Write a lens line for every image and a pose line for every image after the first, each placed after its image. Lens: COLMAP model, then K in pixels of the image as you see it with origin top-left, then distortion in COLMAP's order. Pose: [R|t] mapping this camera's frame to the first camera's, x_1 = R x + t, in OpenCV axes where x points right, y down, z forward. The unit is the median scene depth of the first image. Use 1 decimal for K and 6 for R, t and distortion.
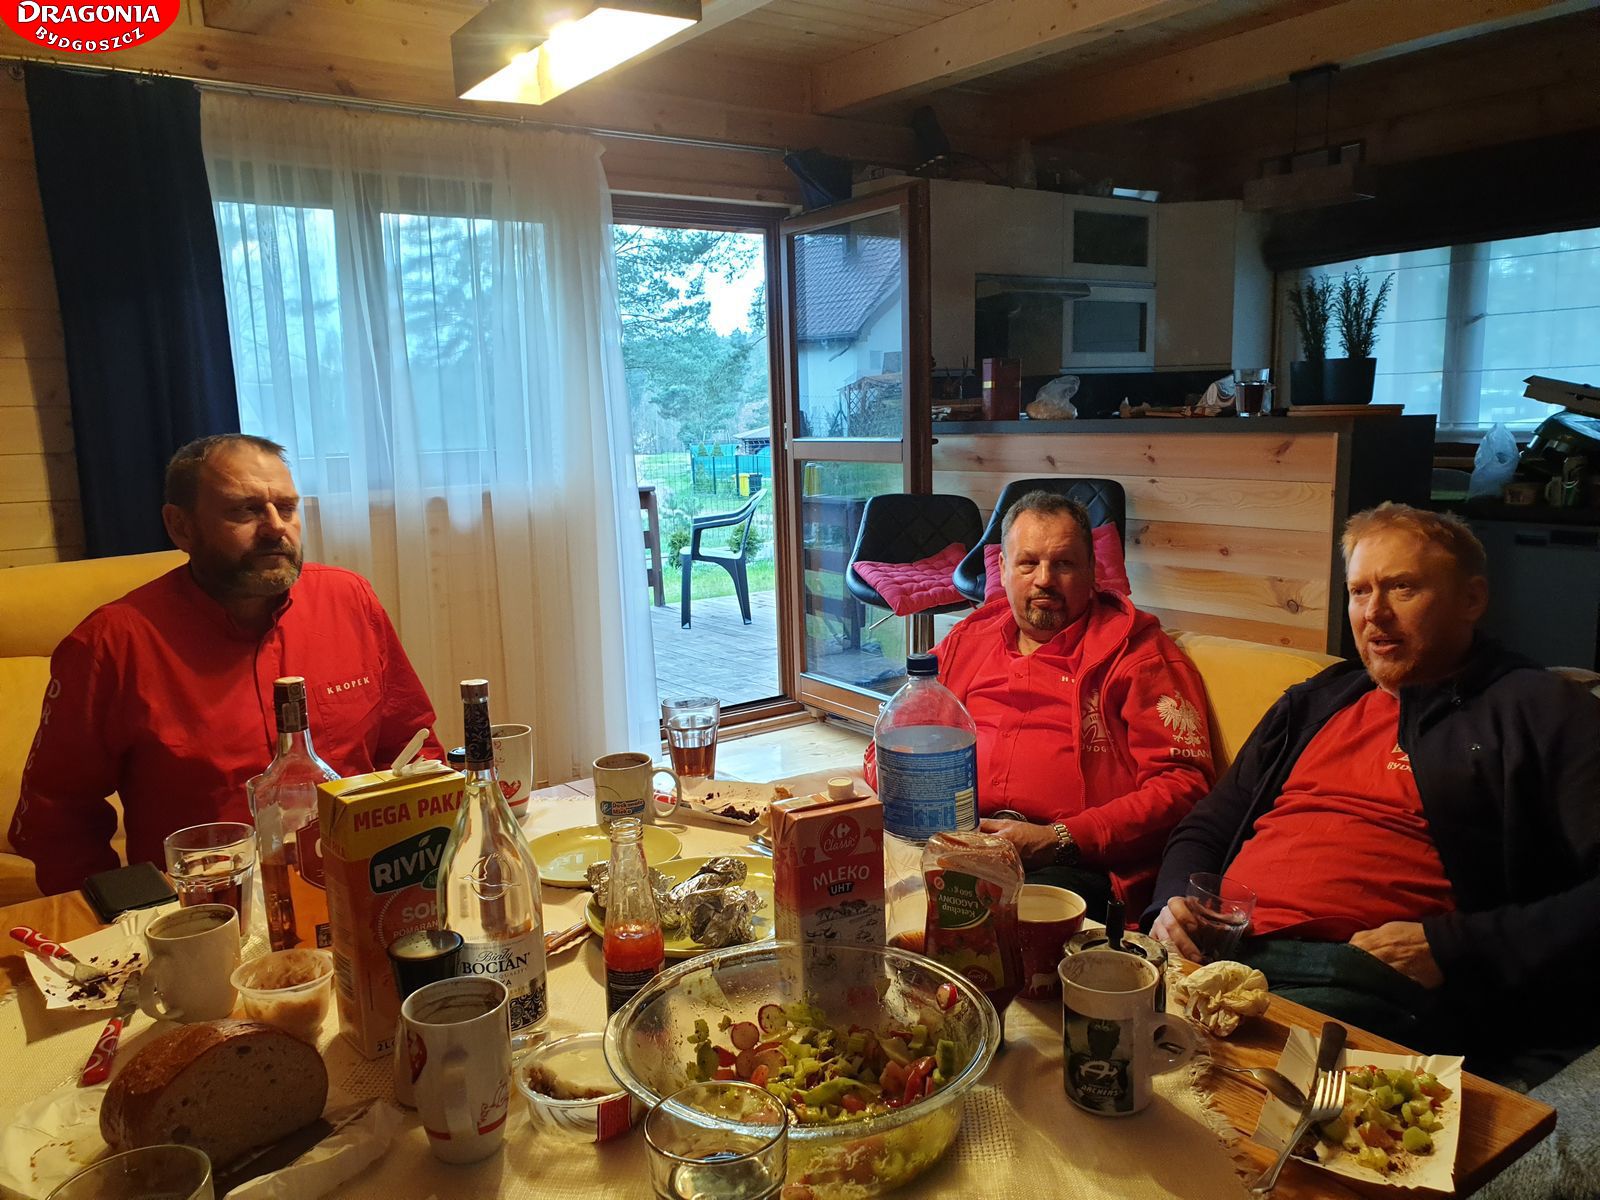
lens RADIAL K [[1250.1, 0, 792.6], [0, 1250.1, 638.8], [0, 0, 1]] dist [0.013196, 0.008652]
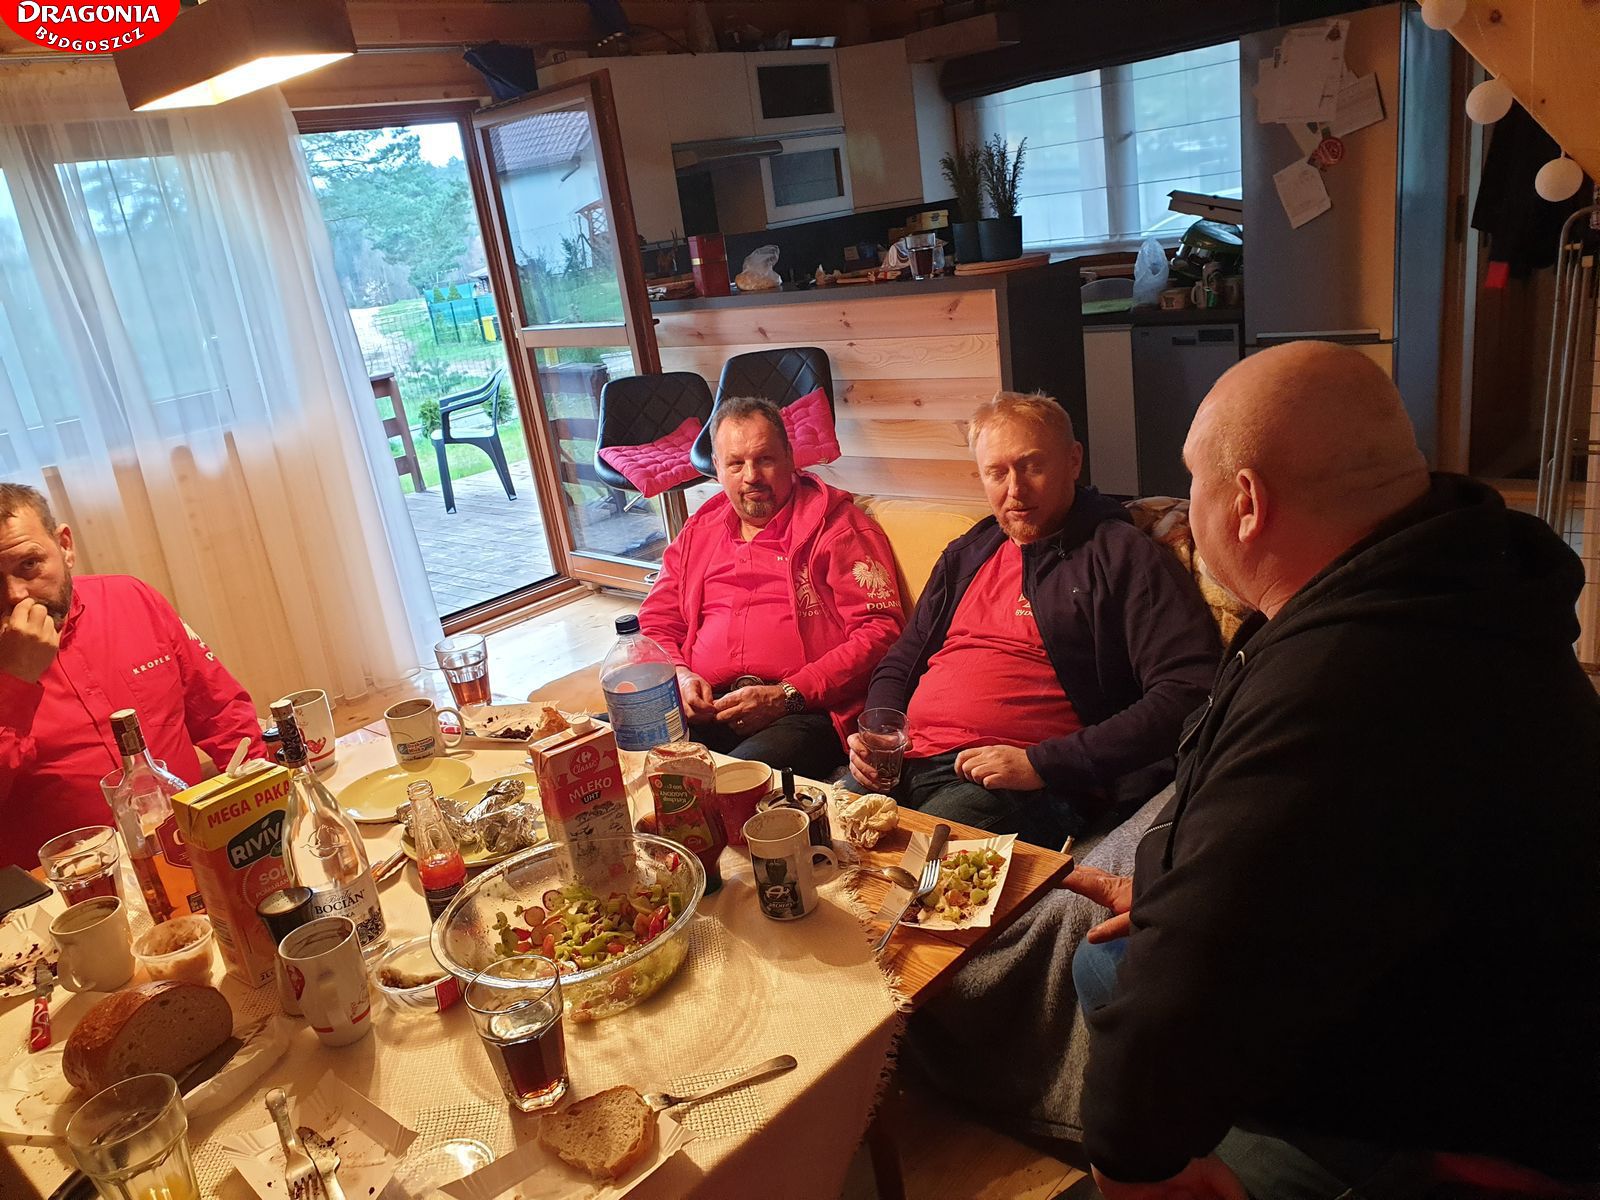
lens RADIAL K [[1245.1, 0, 778.6], [0, 1245.1, 632.1], [0, 0, 1]] dist [0.023653, 0.000945]
pose [[0.975731, -0.165683, 0.143172, 0.063935], [0.145000, 0.978819, 0.144526, -0.122234], [-0.164085, -0.120258, 0.979088, -0.291151]]
